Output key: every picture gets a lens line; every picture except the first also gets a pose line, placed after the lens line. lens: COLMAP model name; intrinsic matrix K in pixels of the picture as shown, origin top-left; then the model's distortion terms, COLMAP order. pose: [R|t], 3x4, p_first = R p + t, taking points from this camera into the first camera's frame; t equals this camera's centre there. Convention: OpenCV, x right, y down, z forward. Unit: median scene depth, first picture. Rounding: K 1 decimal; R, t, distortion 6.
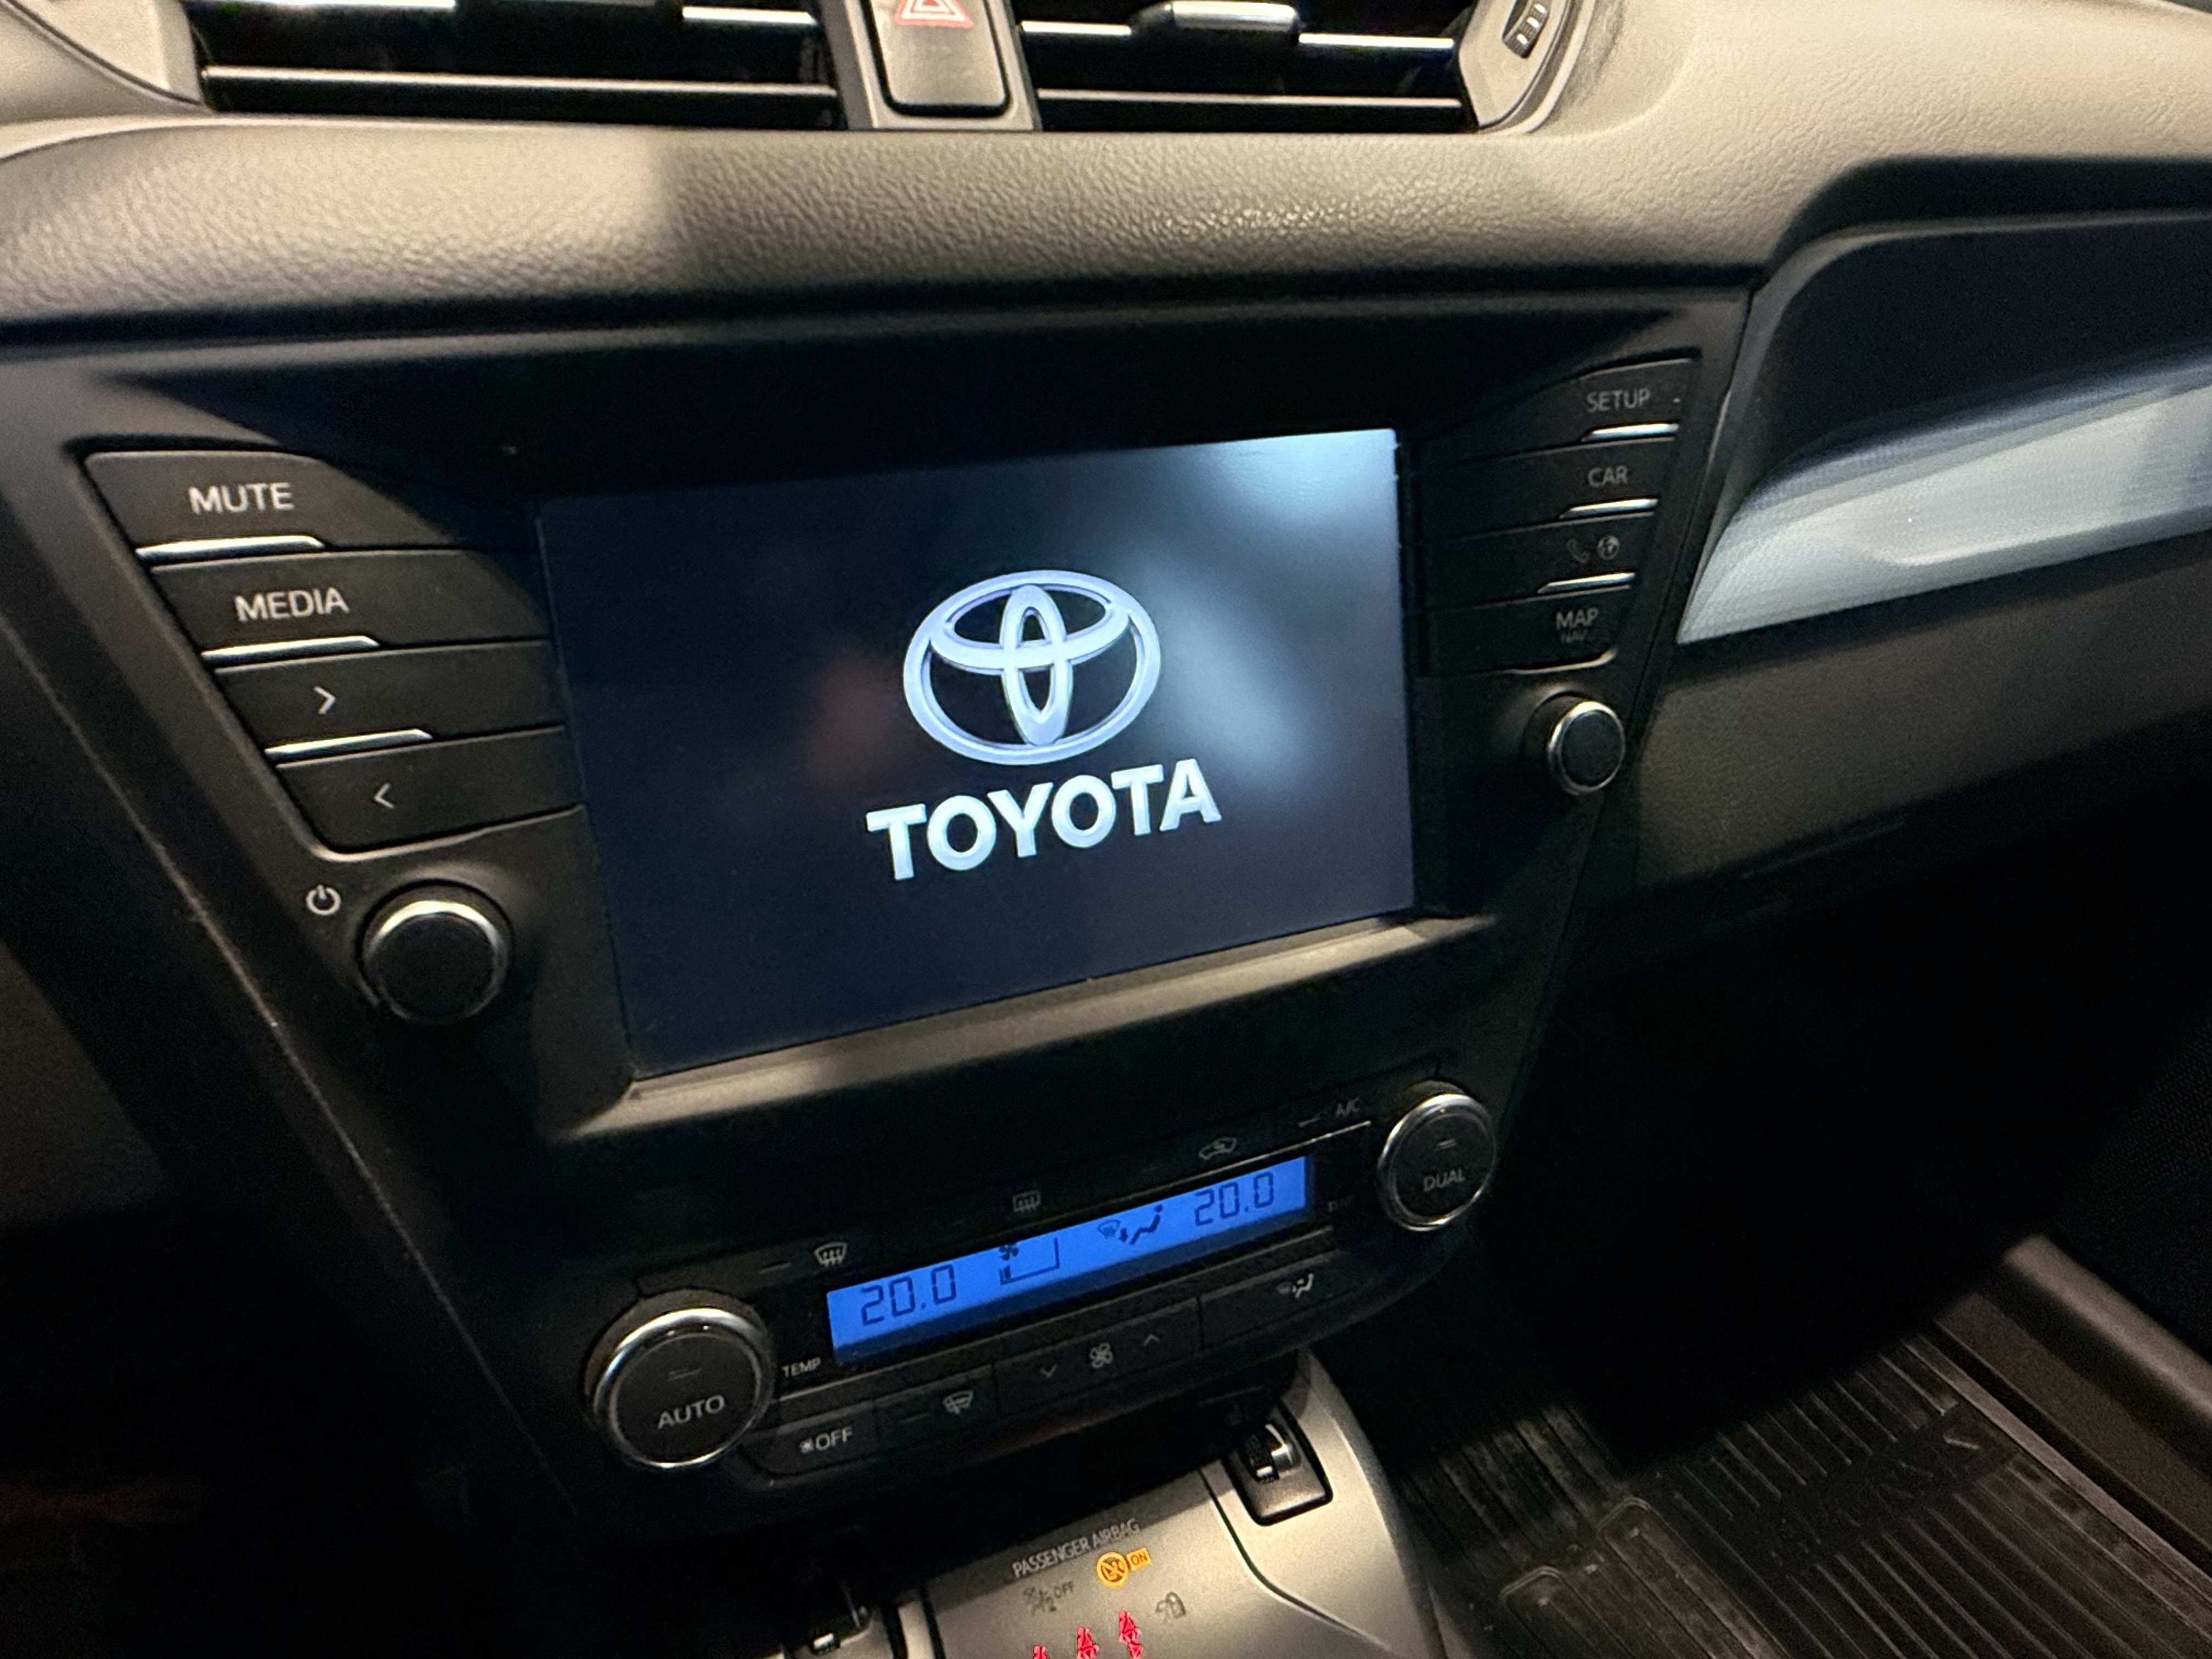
lens RADIAL K [[1326.8, 0, 1093.5], [0, 1326.8, 830.8], [0, 0, 1]] dist [-0.002500, -0.000928]
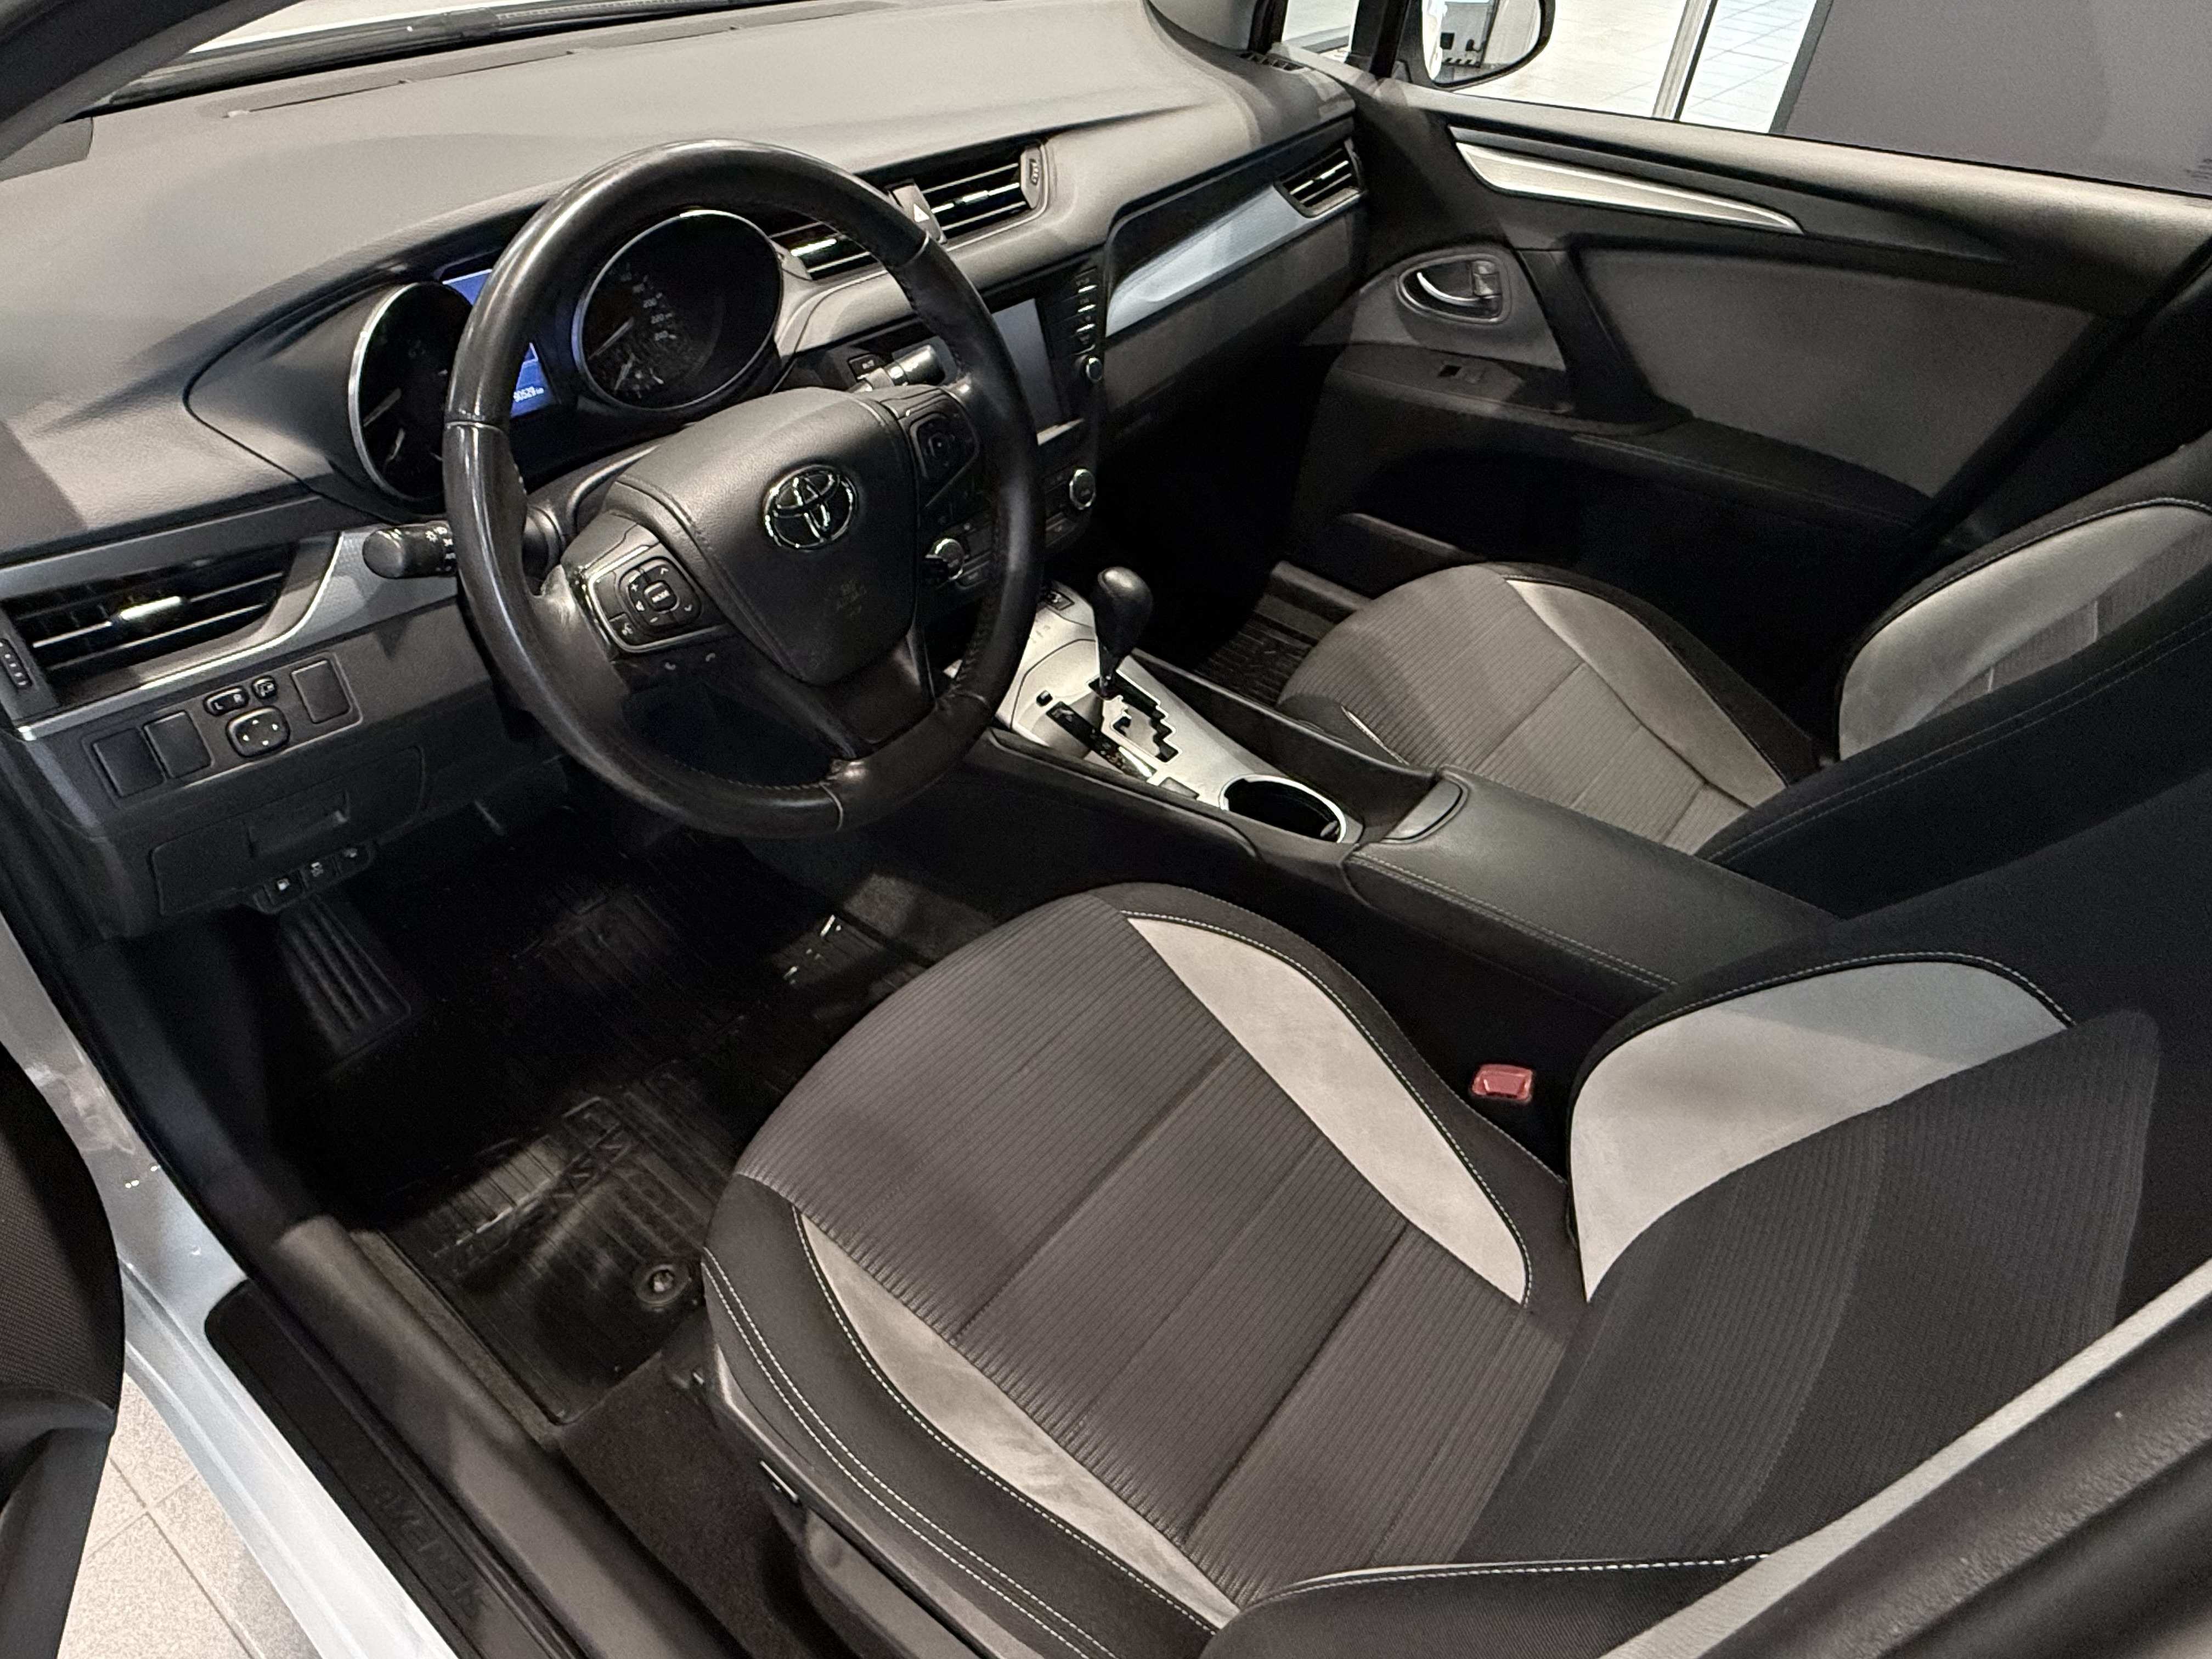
lens RADIAL K [[1332.7, 0, 1106.0], [0, 1332.7, 829.5], [0, 0, 1]] dist [-0.001610, -0.001205]
pose [[0.881063, -0.312642, 0.354940, -1.631232], [0.233806, 0.940183, 0.247770, 0.282886], [-0.411172, -0.135314, 0.901459, -3.172340]]
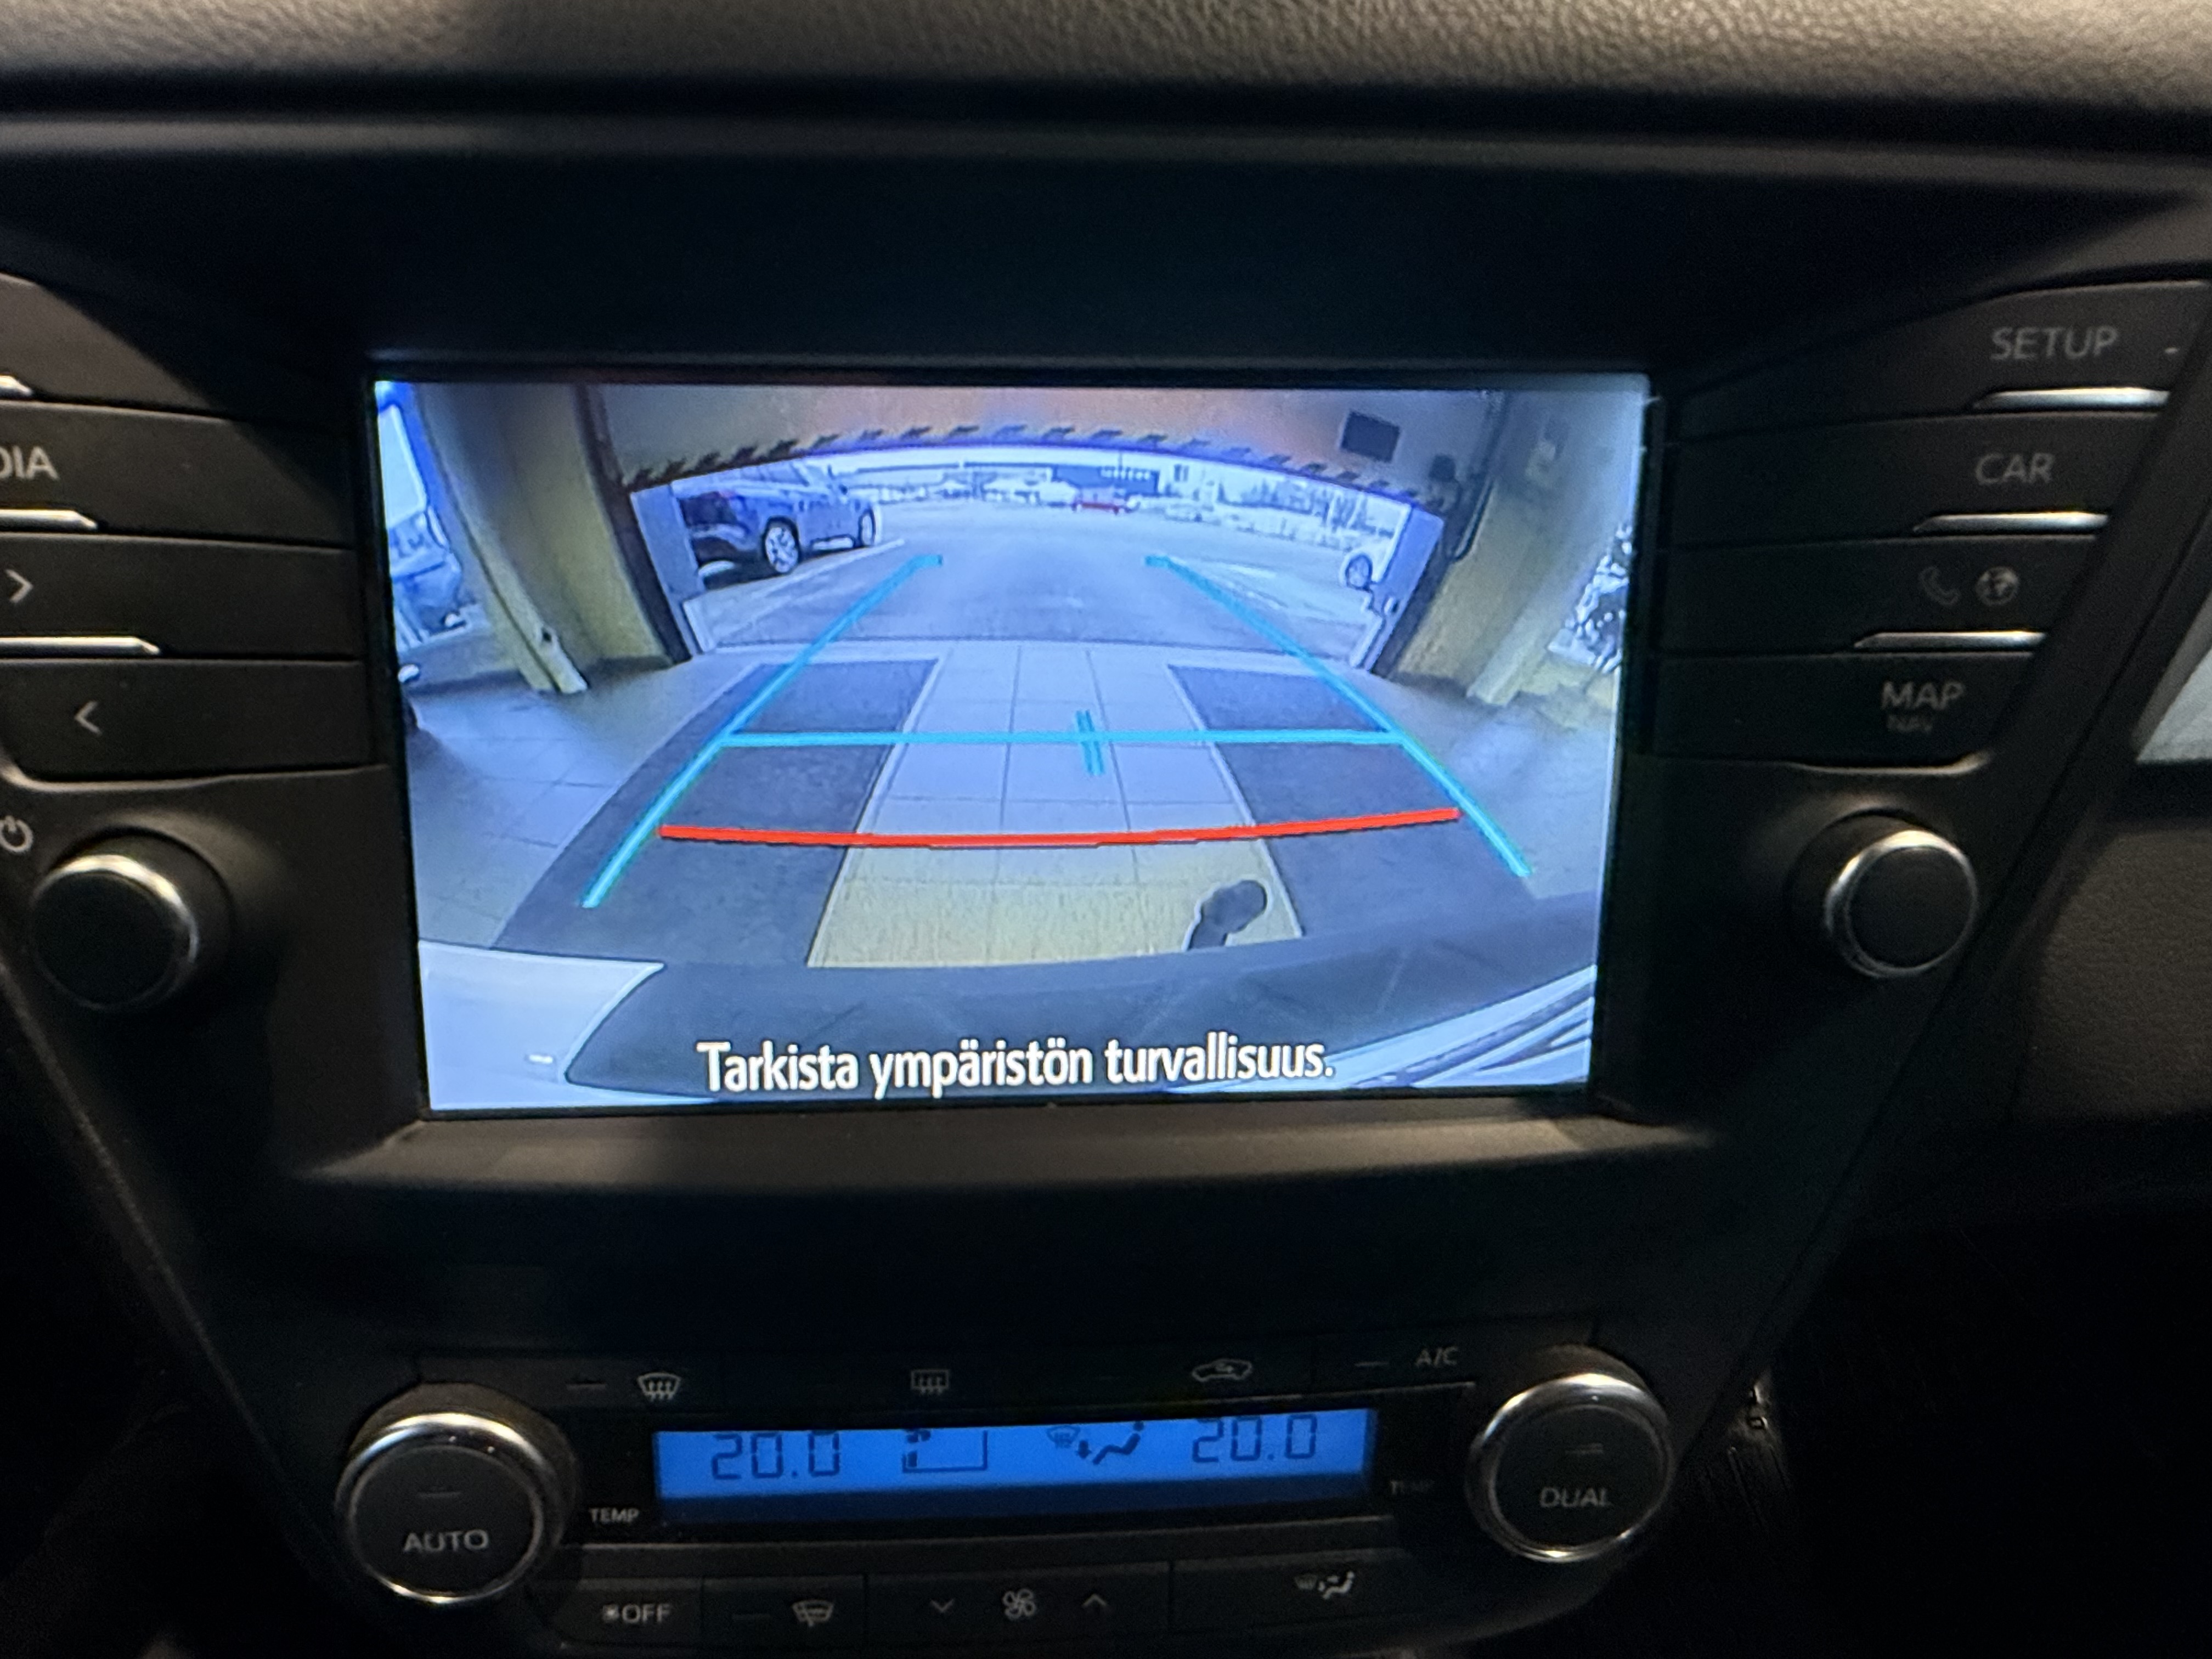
lens RADIAL K [[1288.0, 0, 1105.9], [0, 1288.0, 844.2], [0, 0, 1]] dist [0.001689, -0.002032]
pose [[0.940148, 0.155376, -0.303282, 0.211553], [-0.157205, 0.987392, 0.018534, -0.044942], [0.302338, 0.030252, 0.952721, 0.330894]]
